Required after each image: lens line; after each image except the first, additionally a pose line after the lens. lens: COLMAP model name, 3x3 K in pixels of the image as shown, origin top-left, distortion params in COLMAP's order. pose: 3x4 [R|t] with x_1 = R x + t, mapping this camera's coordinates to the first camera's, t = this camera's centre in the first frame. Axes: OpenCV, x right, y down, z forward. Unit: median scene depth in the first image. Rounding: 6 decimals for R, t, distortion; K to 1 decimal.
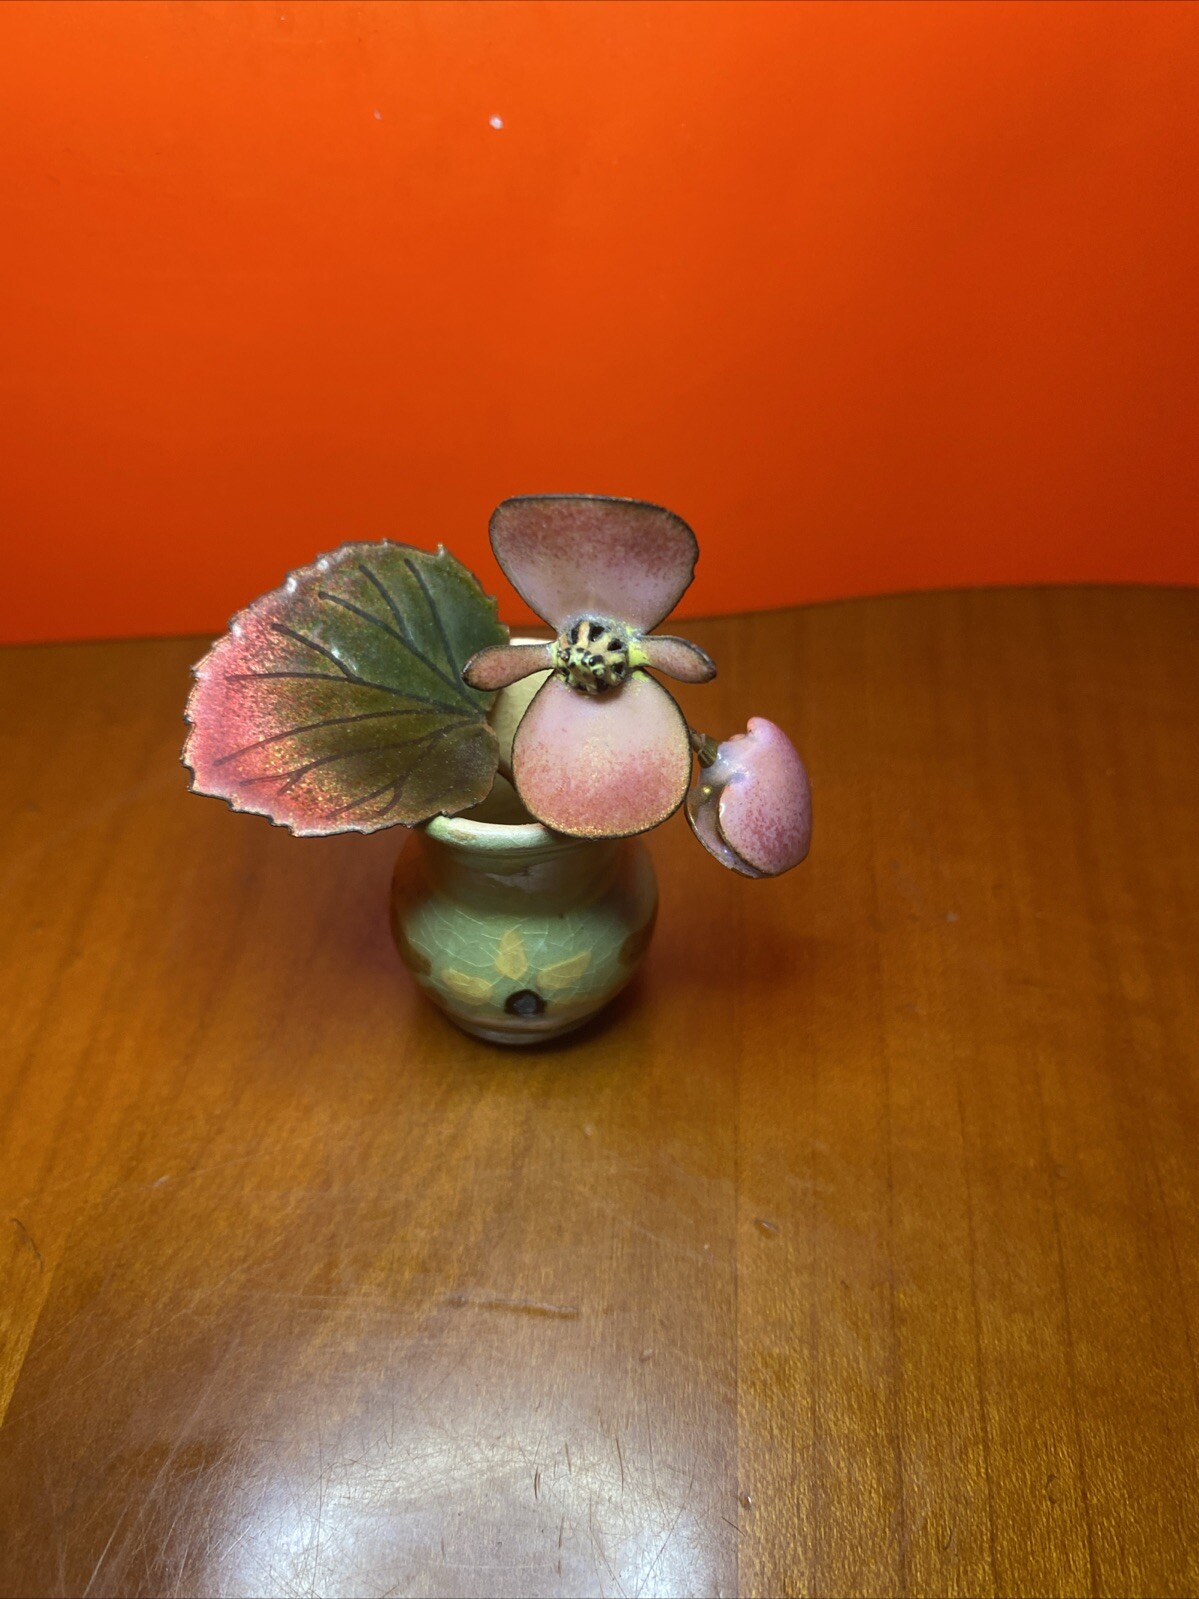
lens RADIAL K [[1217.0, 0, 617.5], [0, 1217.0, 812.1], [0, 0, 1]] dist [-0.022204, 0.028914]
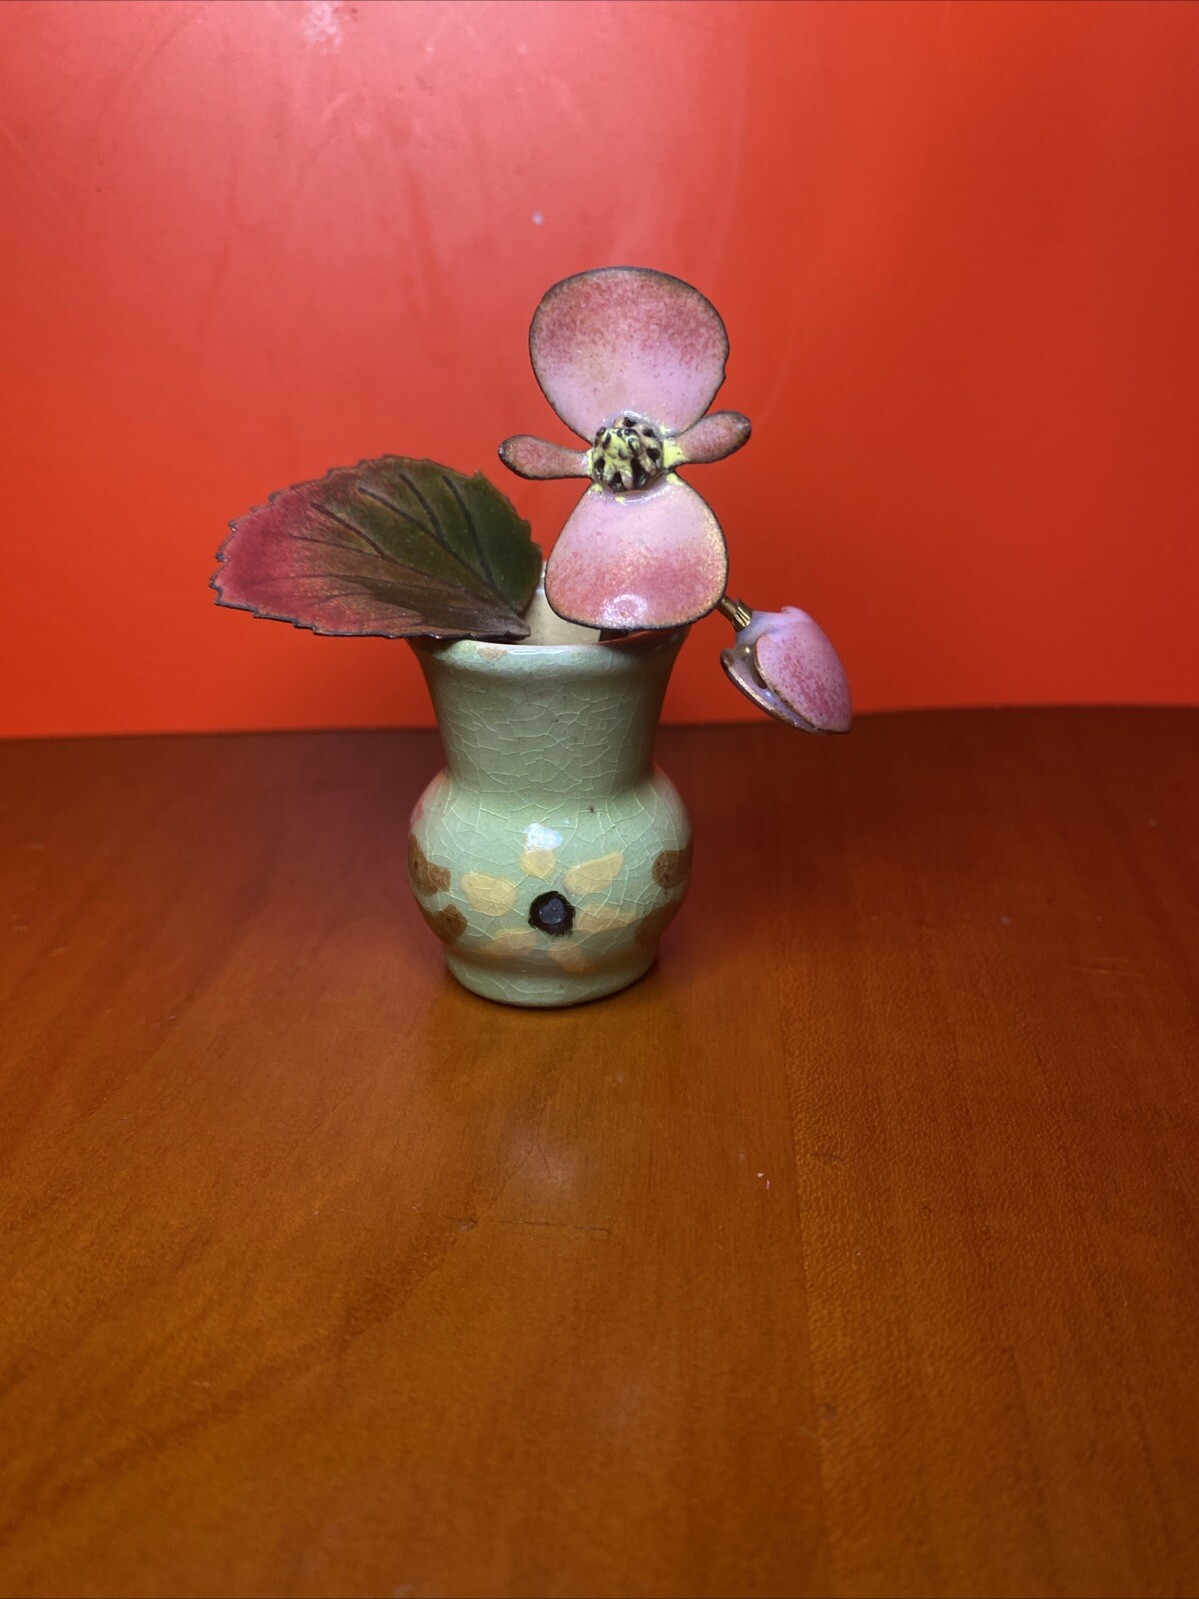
lens RADIAL K [[1217.0, 0, 628.4], [0, 1217.0, 816.0], [0, 0, 1]] dist [-0.022204, 0.028914]
pose [[0.999980, -0.006198, -0.001258, -0.018502], [0.005381, 0.938359, -0.345621, 0.460605], [0.003323, 0.345607, 0.938373, 0.136247]]
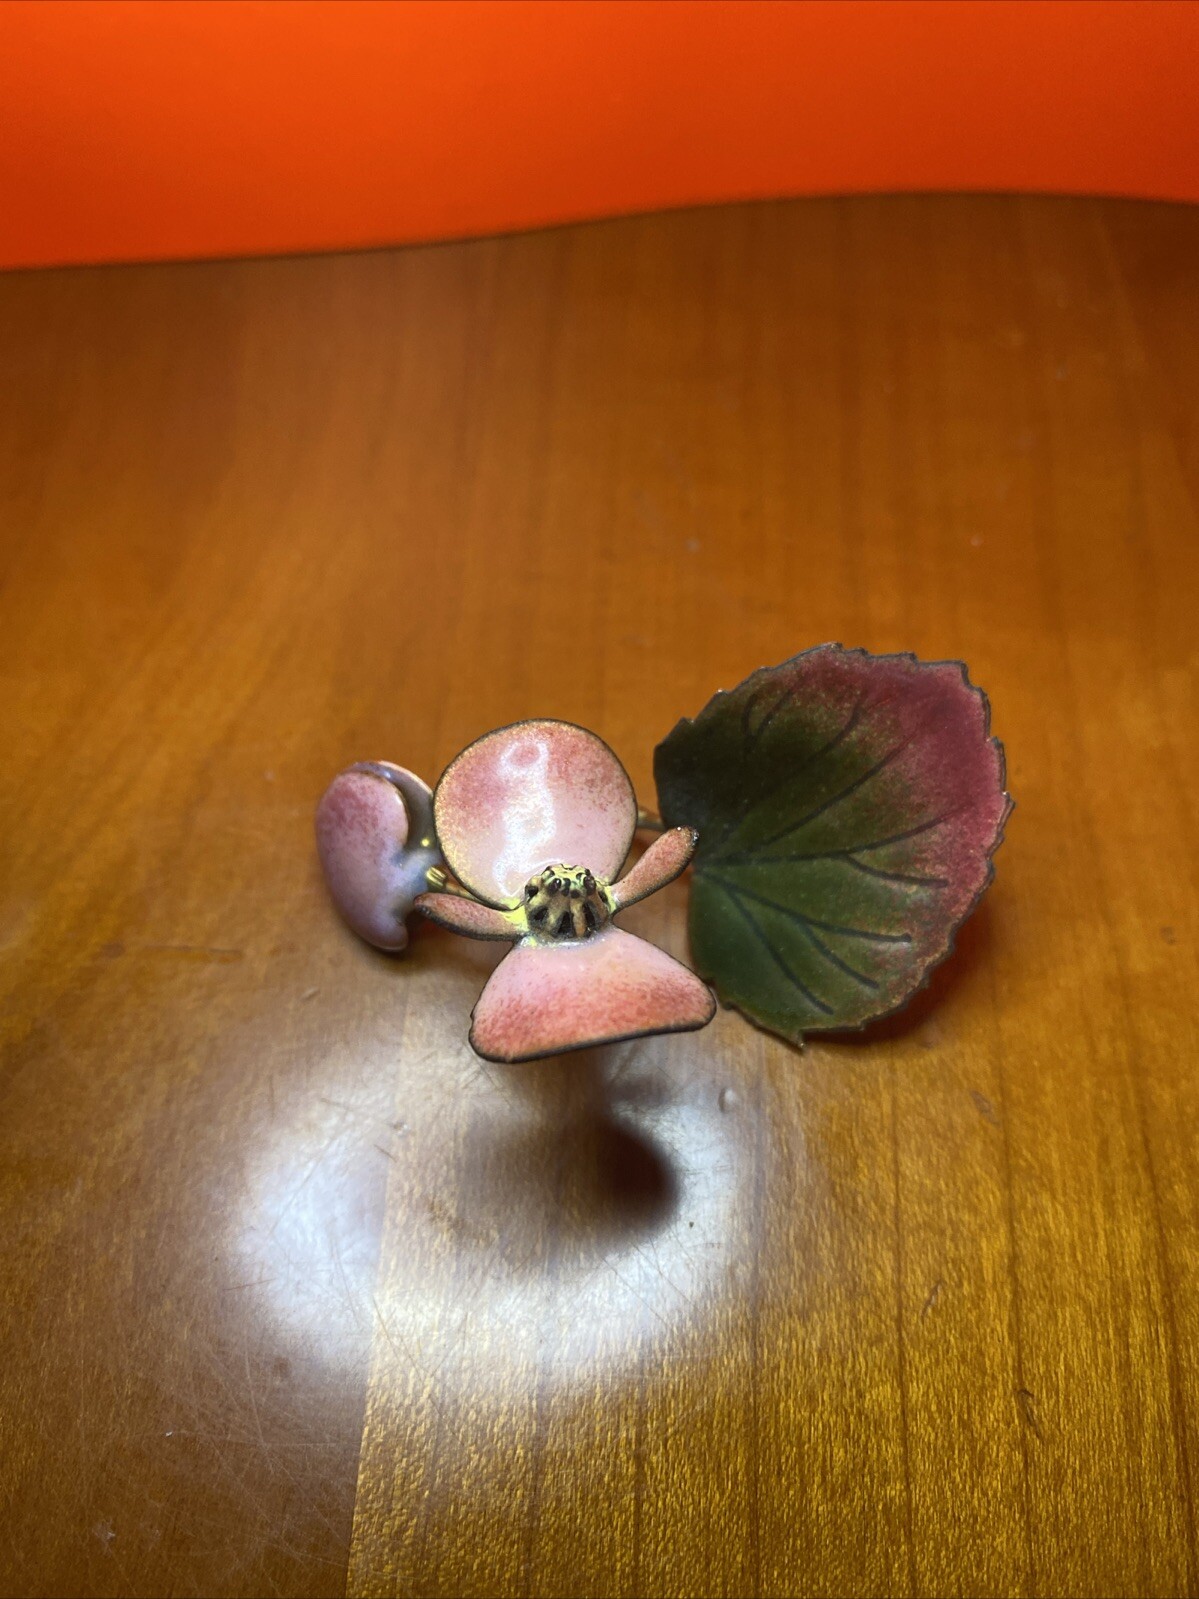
lens RADIAL K [[1217.0, 0, 593.5], [0, 1217.0, 770.7], [0, 0, 1]] dist [-0.022204, 0.028914]
pose [[-0.963295, 0.268113, -0.013372, -0.048880], [-0.262151, -0.928815, 0.261875, -0.248276], [0.057792, 0.255769, 0.965009, 0.118849]]
